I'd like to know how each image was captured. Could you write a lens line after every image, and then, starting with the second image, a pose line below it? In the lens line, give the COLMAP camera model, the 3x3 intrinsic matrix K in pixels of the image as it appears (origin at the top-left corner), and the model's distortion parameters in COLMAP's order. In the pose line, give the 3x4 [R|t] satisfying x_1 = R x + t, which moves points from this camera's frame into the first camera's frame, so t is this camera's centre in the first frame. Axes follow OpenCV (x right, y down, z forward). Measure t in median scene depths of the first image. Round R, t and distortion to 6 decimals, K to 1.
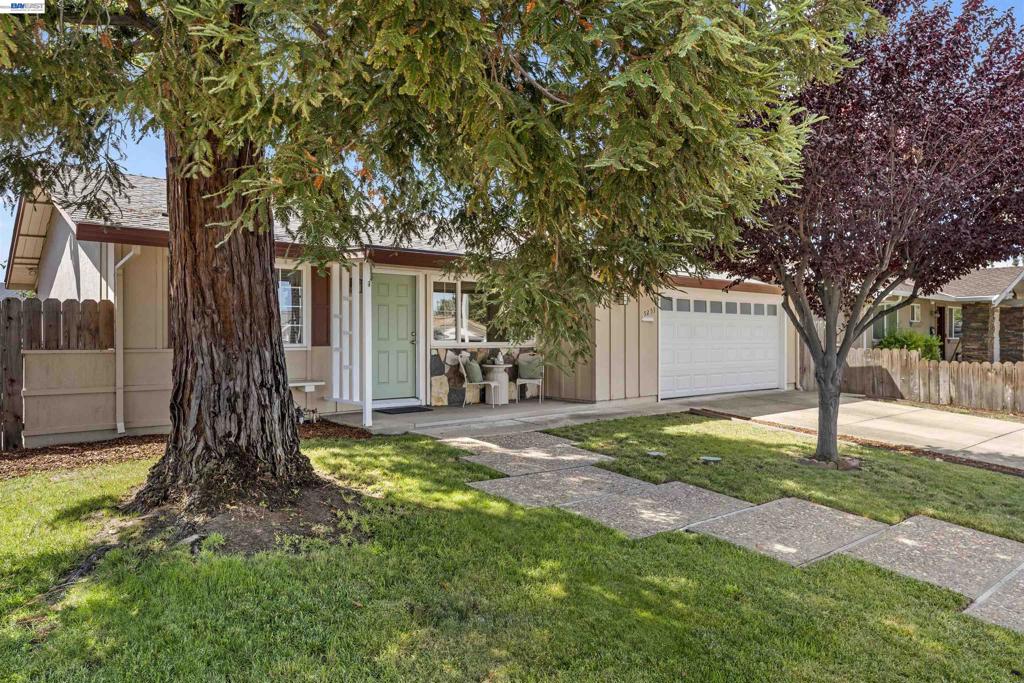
lens RADIAL K [[681.8, 0, 509.3], [0, 681.8, 339.1], [0, 0, 1]] dist [-0.006604, 0.007312]
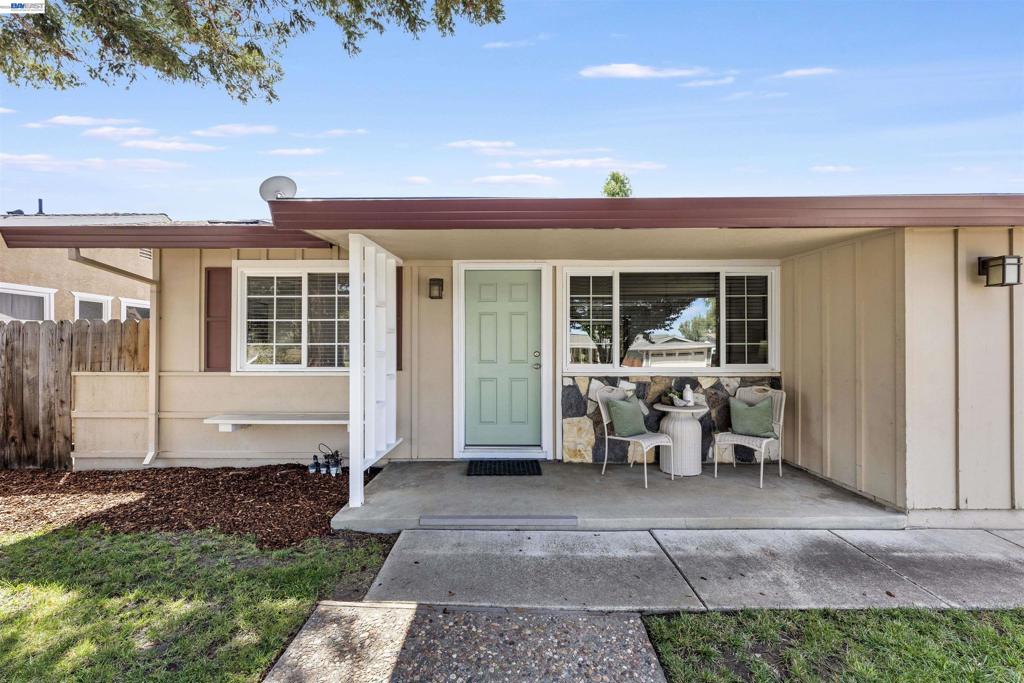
lens RADIAL K [[417.9, 0, 511.4], [0, 417.9, 340.4], [0, 0, 1]] dist [-0.003306, 0.000403]
pose [[0.747478, 0.002584, -0.664281, 0.121347], [-0.001223, 0.999996, 0.002514, -0.022268], [0.664285, -0.001066, 0.747478, 0.660176]]
